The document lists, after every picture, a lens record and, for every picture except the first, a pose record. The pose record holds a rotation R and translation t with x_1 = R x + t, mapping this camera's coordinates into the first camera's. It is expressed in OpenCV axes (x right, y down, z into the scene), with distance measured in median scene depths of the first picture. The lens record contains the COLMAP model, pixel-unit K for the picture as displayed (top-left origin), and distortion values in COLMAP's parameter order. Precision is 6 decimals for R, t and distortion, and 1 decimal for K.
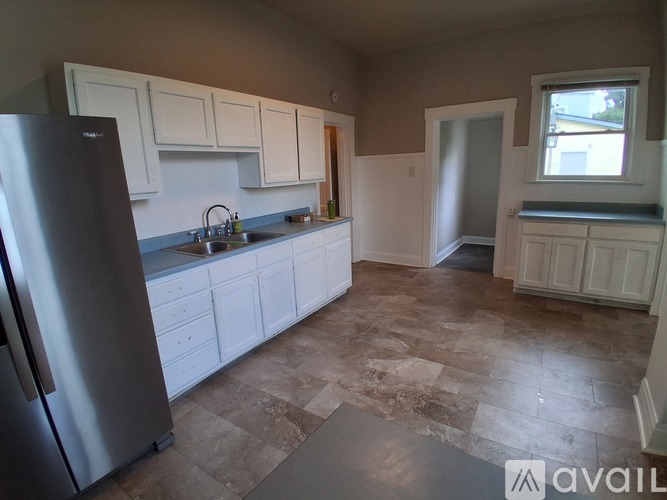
lens RADIAL K [[335.1, 0, 333.5], [0, 335.1, 250.0], [0, 0, 1]] dist [-0.049977, -0.000122]
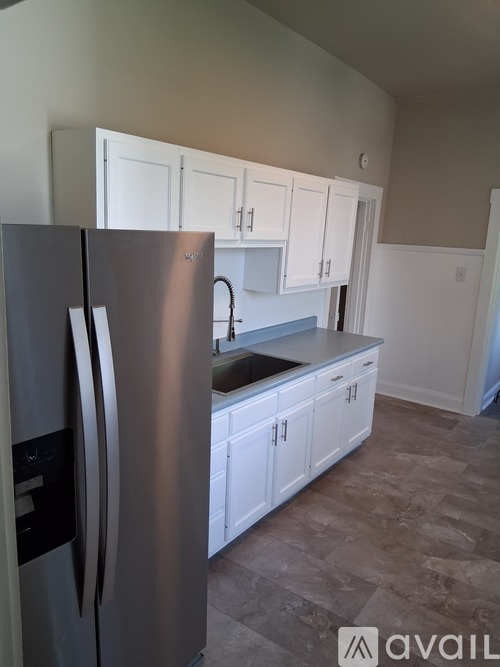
lens RADIAL K [[502.8, 0, 250.0], [0, 502.8, 333.5], [0, 0, 1]] dist [0.001630, -0.077251]
pose [[0.994514, 0.096422, -0.040566, -0.240888], [-0.097430, 0.994962, -0.023629, -0.076831], [0.038083, 0.027452, 0.998897, -0.087966]]
